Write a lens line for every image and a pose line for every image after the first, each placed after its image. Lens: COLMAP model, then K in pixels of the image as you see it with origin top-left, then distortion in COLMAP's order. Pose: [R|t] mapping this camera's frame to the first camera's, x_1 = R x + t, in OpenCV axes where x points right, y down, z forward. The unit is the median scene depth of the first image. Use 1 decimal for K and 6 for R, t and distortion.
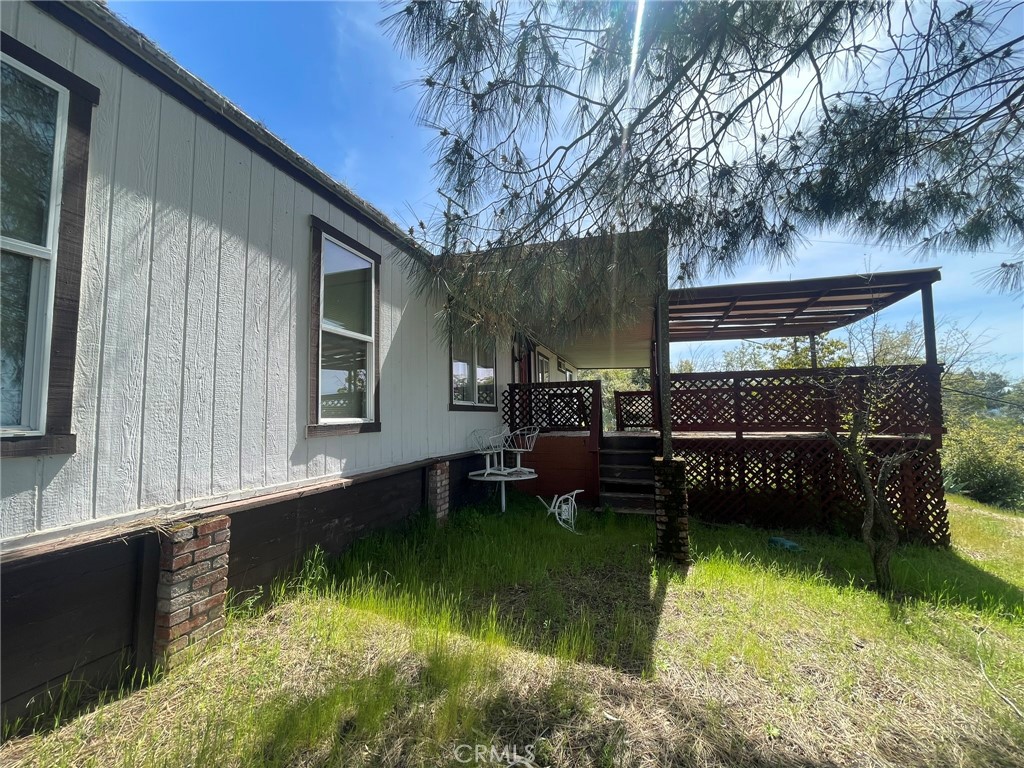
lens RADIAL K [[412.2, 0, 515.2], [0, 412.2, 384.3], [0, 0, 1]] dist [0.000139, 0.000135]
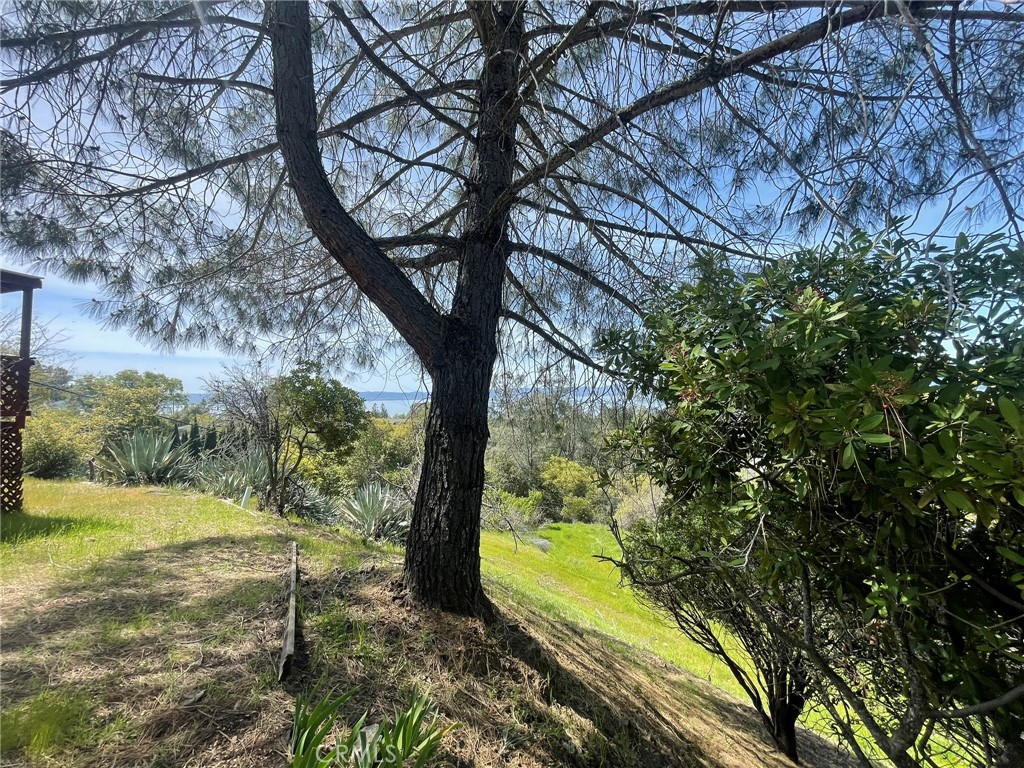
lens RADIAL K [[408.4, 0, 509.9], [0, 408.4, 384.3], [0, 0, 1]] dist [-0.001363, 0.000135]
pose [[-0.127796, 0.048396, 0.990619, -0.327487], [-0.064490, 0.996289, -0.056993, 0.005802], [-0.989702, -0.071169, -0.124200, -0.240085]]
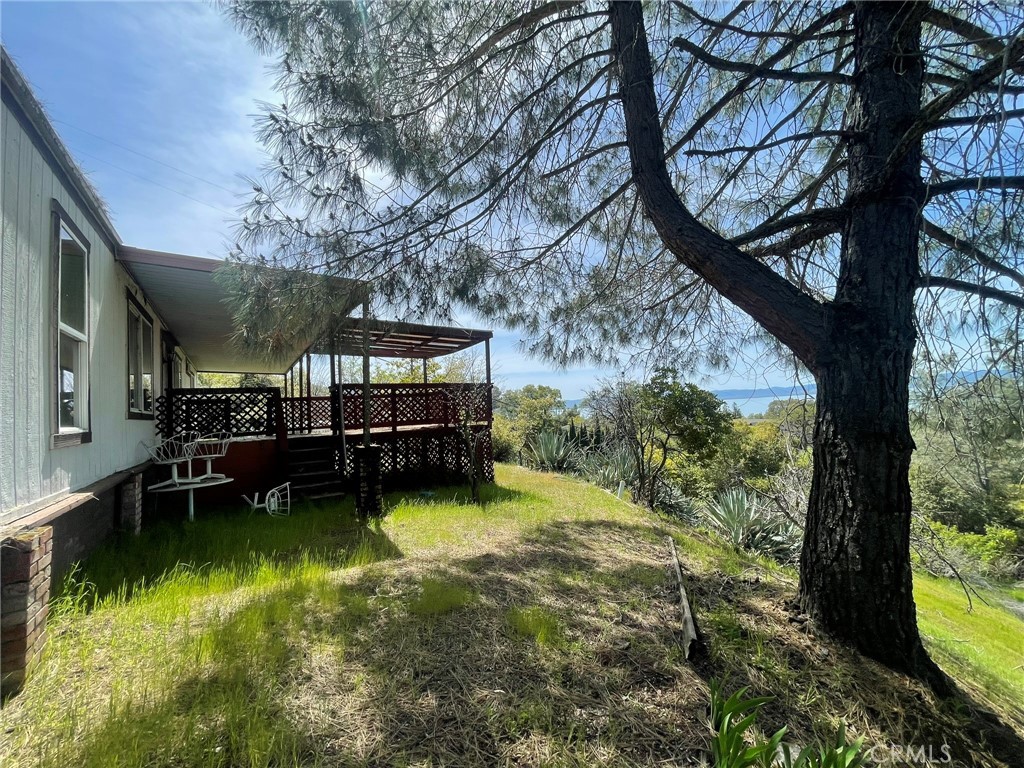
lens RADIAL K [[412.2, 0, 515.2], [0, 412.2, 384.3], [0, 0, 1]] dist [0.000139, 0.000135]
pose [[0.611555, 0.028535, 0.790687, -0.374706], [-0.016735, 0.999592, -0.023131, -0.003967], [-0.791025, 0.000914, 0.611783, -0.216110]]
